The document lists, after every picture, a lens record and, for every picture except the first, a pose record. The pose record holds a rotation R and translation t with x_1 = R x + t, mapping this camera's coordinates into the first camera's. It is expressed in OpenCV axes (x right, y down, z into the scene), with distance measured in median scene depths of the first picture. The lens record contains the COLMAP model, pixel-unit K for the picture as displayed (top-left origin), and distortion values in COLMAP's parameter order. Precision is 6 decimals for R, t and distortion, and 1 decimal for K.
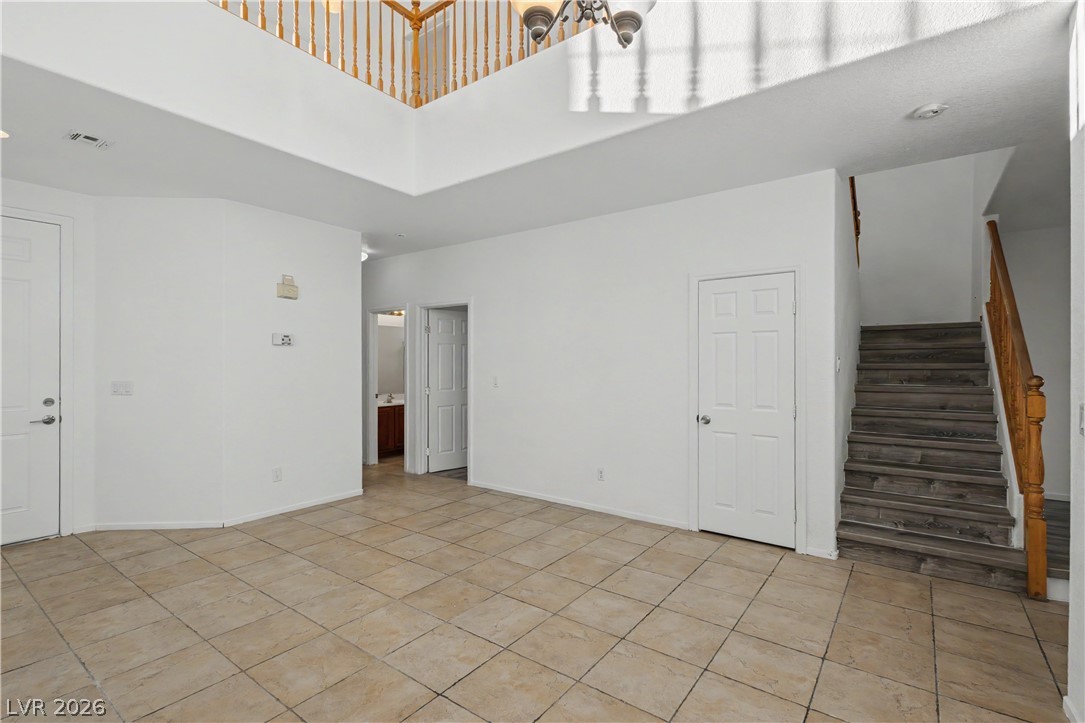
lens RADIAL K [[503.0, 0, 538.9], [0, 503.0, 367.0], [0, 0, 1]] dist [0.001712, 0.000222]
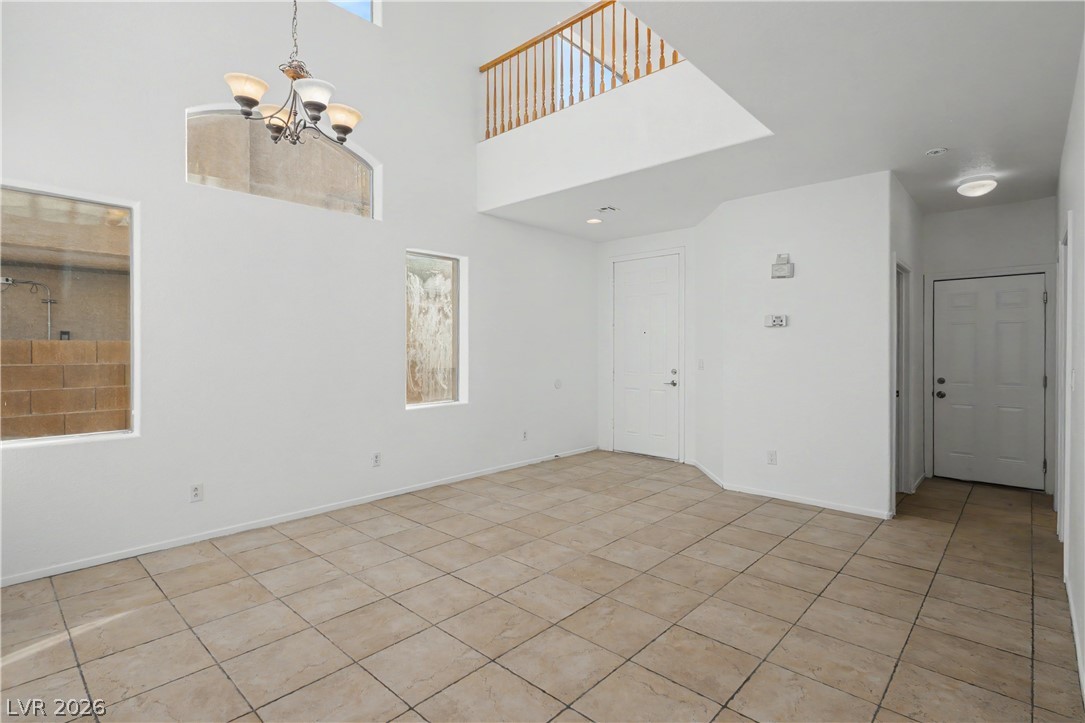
lens RADIAL K [[526.7, 0, 516.2], [0, 526.7, 351.5], [0, 0, 1]] dist [0.001498, -0.000313]
pose [[-0.135832, 0.003620, -0.990725, 0.745796], [-0.010858, 0.999928, 0.005143, 0.006227], [0.990672, 0.011456, -0.135783, 0.823181]]
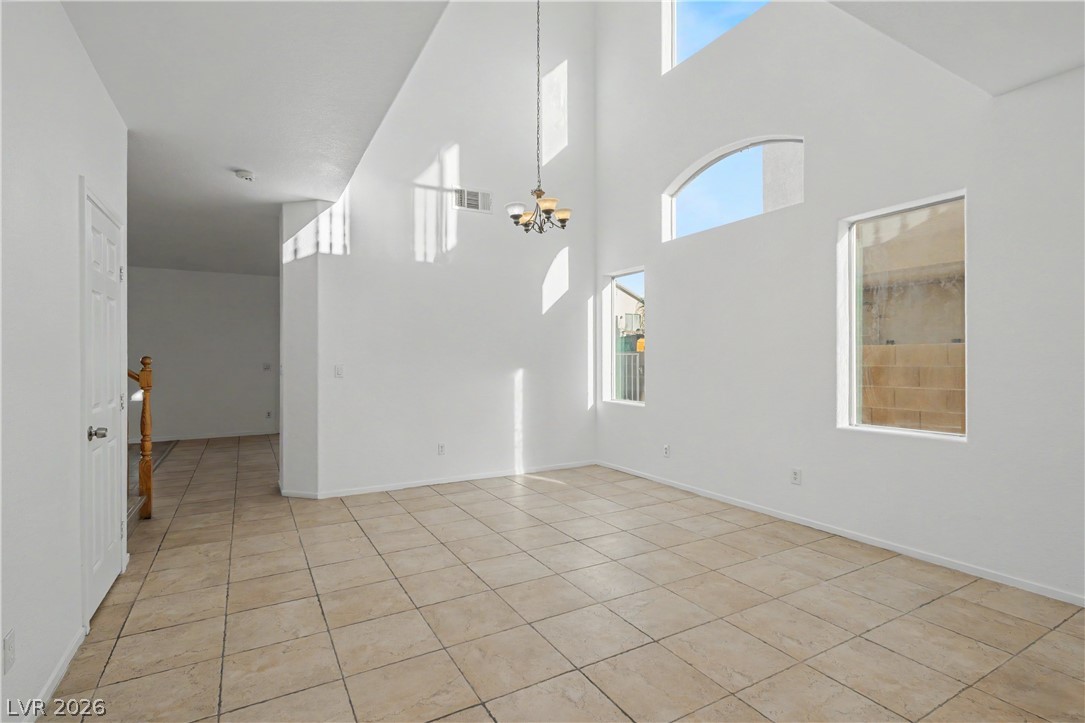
lens RADIAL K [[509.4, 0, 539.6], [0, 509.4, 325.9], [0, 0, 1]] dist [0.001930, 0.000256]
pose [[-0.915944, 0.027954, 0.400331, -0.460122], [0.005672, 0.998373, -0.056734, 0.021987], [-0.401266, -0.049695, -0.914612, 1.558781]]
